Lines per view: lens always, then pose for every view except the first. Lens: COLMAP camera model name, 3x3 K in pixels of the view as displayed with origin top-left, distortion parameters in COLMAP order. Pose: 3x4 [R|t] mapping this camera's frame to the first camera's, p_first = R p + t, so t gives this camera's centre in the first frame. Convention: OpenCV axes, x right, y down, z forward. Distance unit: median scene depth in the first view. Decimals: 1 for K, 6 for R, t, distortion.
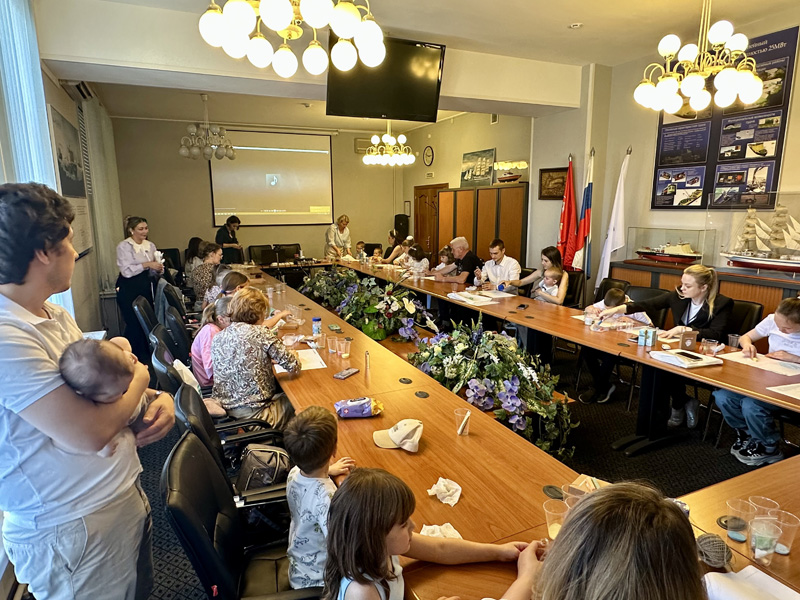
lens RADIAL K [[492.3, 0, 399.2], [0, 492.3, 301.0], [0, 0, 1]] dist [0.000004, -0.000595]
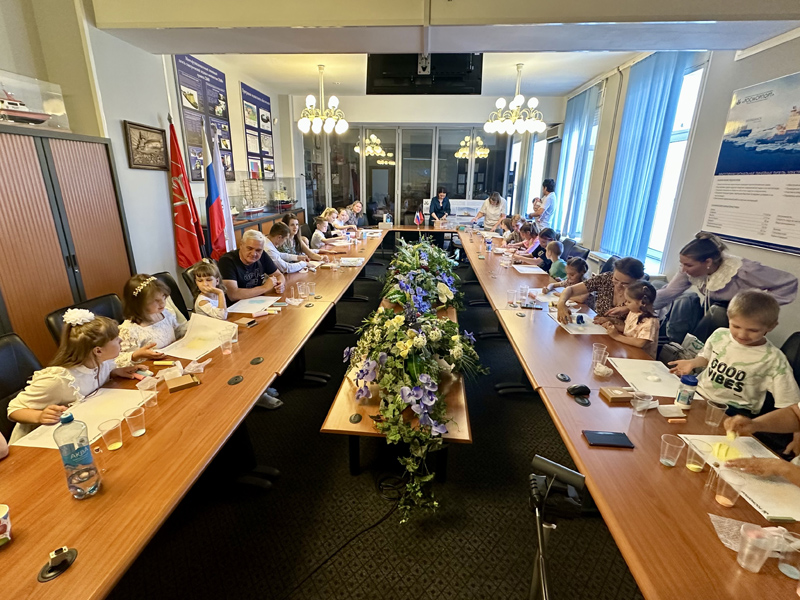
lens RADIAL K [[378.7, 0, 400.3], [0, 378.7, 303.5], [0, 0, 1]] dist [-0.019461, -0.000902]
pose [[-0.871595, -0.163767, 0.462064, -0.449041], [0.077192, 0.884944, 0.459255, -0.368716], [-0.484112, 0.435952, -0.758671, 1.911321]]
